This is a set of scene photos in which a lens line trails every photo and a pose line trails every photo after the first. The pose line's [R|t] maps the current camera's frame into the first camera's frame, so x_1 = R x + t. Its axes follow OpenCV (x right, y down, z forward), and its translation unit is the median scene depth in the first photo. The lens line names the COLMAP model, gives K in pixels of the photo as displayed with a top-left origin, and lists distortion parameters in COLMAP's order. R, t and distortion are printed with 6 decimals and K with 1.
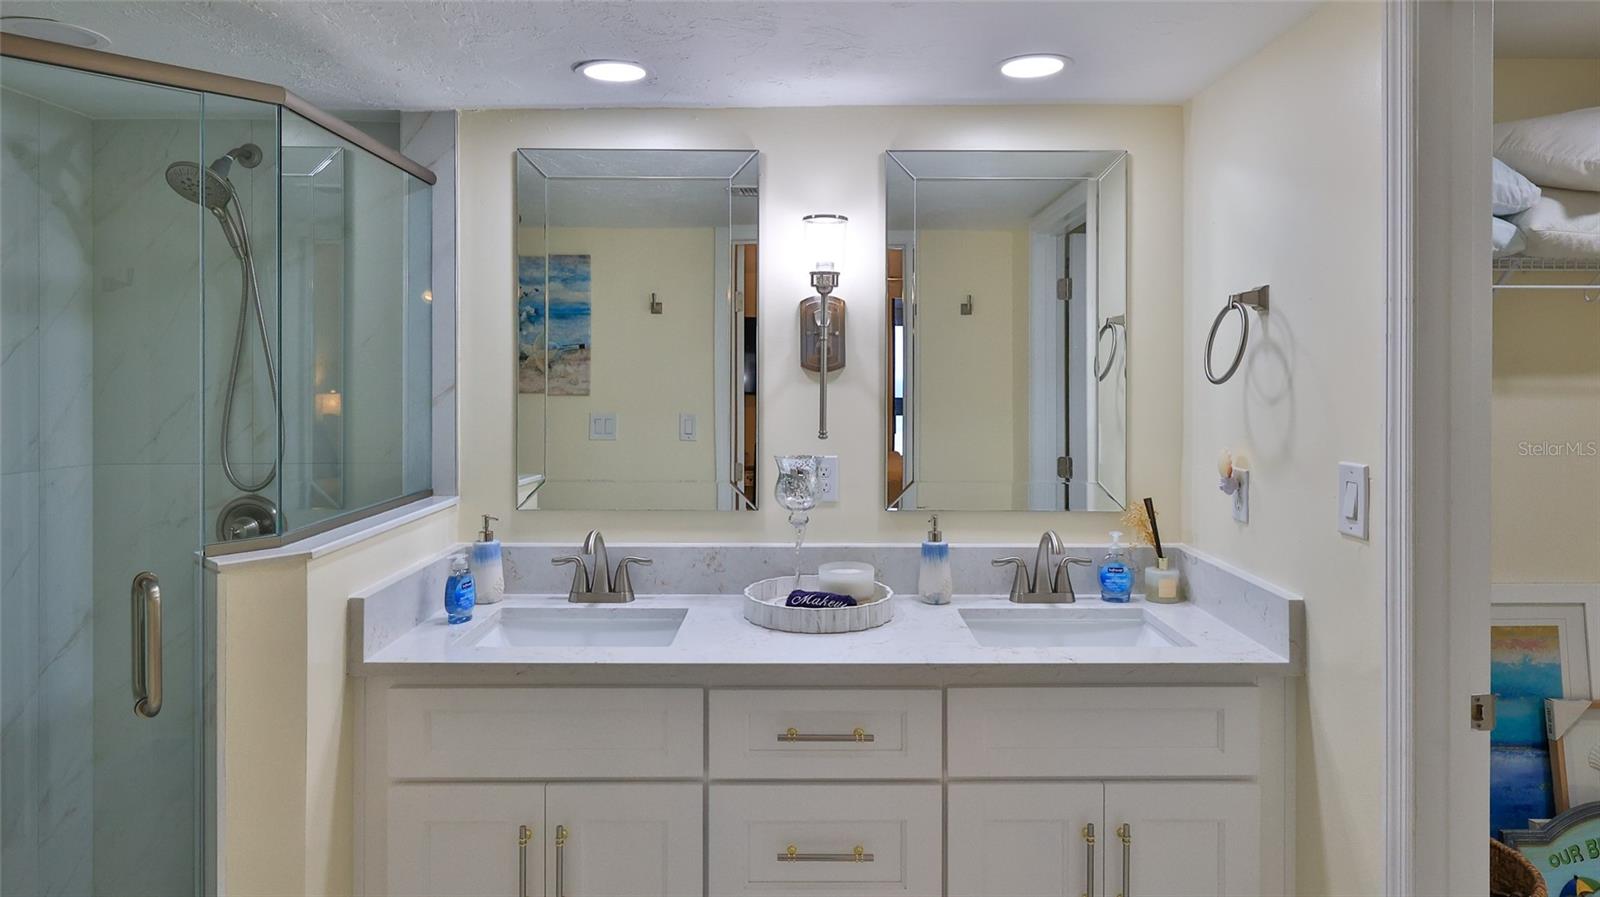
lens RADIAL K [[917.4, 0, 800.0], [0, 917.4, 448.5], [0, 0, 1]] dist [0.000139, -0.000621]
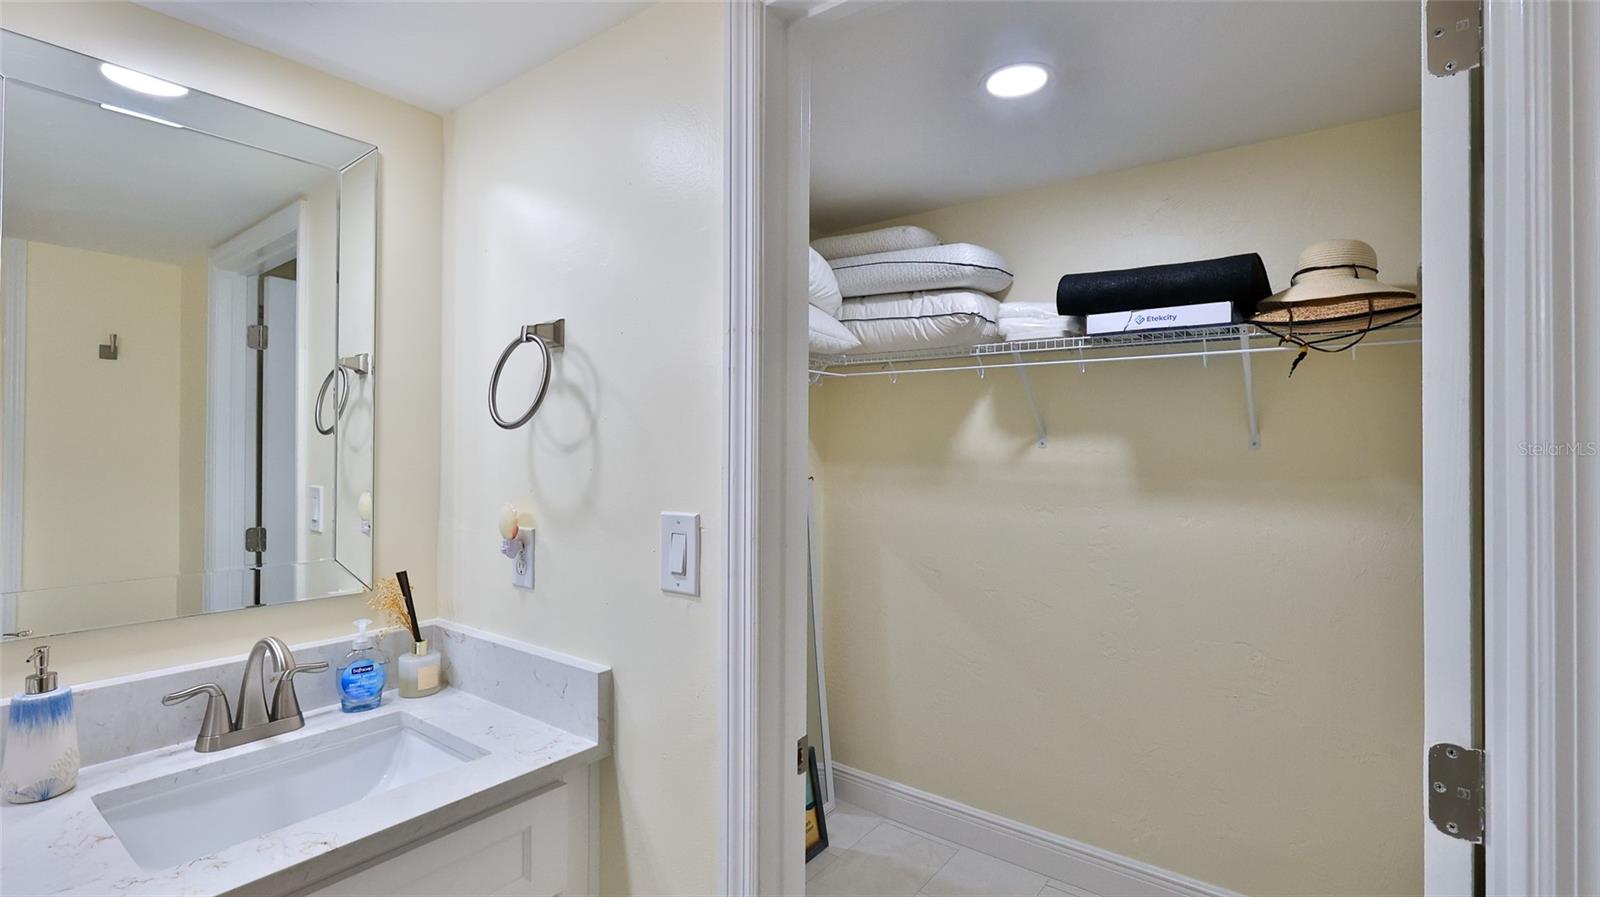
lens RADIAL K [[756.1, 0, 792.6], [0, 756.1, 427.0], [0, 0, 1]] dist [-0.000388, -0.000088]
pose [[0.607726, 0.025503, 0.793737, 0.049736], [0.058613, 0.995318, -0.076857, -0.002652], [-0.791981, 0.093232, 0.603385, 0.304211]]
